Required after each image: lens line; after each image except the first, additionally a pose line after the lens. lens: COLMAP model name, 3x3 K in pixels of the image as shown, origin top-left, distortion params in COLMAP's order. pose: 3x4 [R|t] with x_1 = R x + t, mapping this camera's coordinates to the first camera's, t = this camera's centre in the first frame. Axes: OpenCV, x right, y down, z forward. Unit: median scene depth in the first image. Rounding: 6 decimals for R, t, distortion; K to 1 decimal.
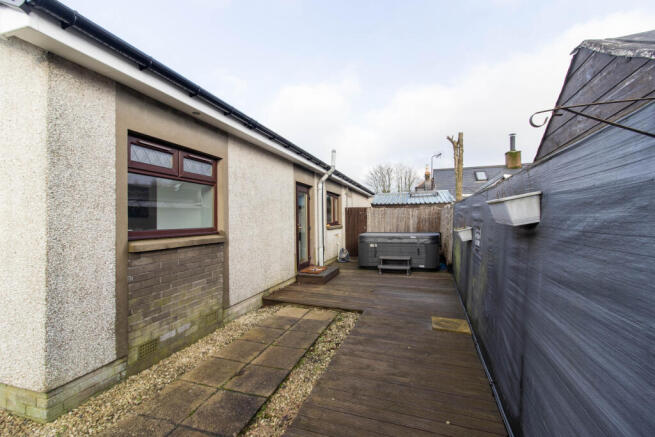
lens RADIAL K [[302.5, 0, 322.0], [0, 302.5, 220.1], [0, 0, 1]] dist [-0.000530, -0.000487]
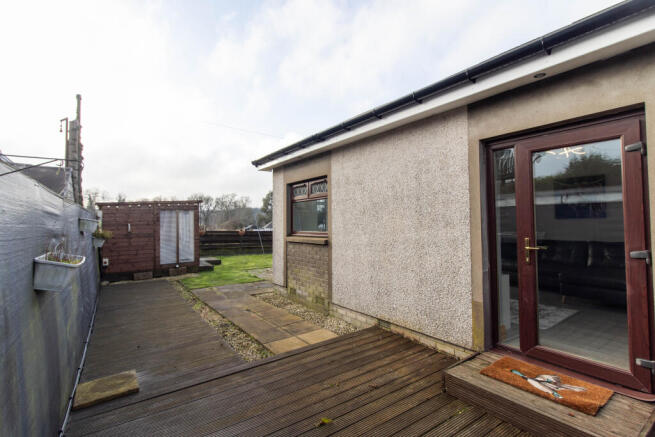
lens RADIAL K [[302.5, 0, 321.5], [0, 302.5, 214.5], [0, 0, 1]] dist [-0.000530, -0.000487]
pose [[-0.597396, -0.008801, -0.801898, 0.656447], [0.013246, 0.999695, -0.020840, -0.022179], [0.801837, -0.023072, -0.597097, 1.724774]]
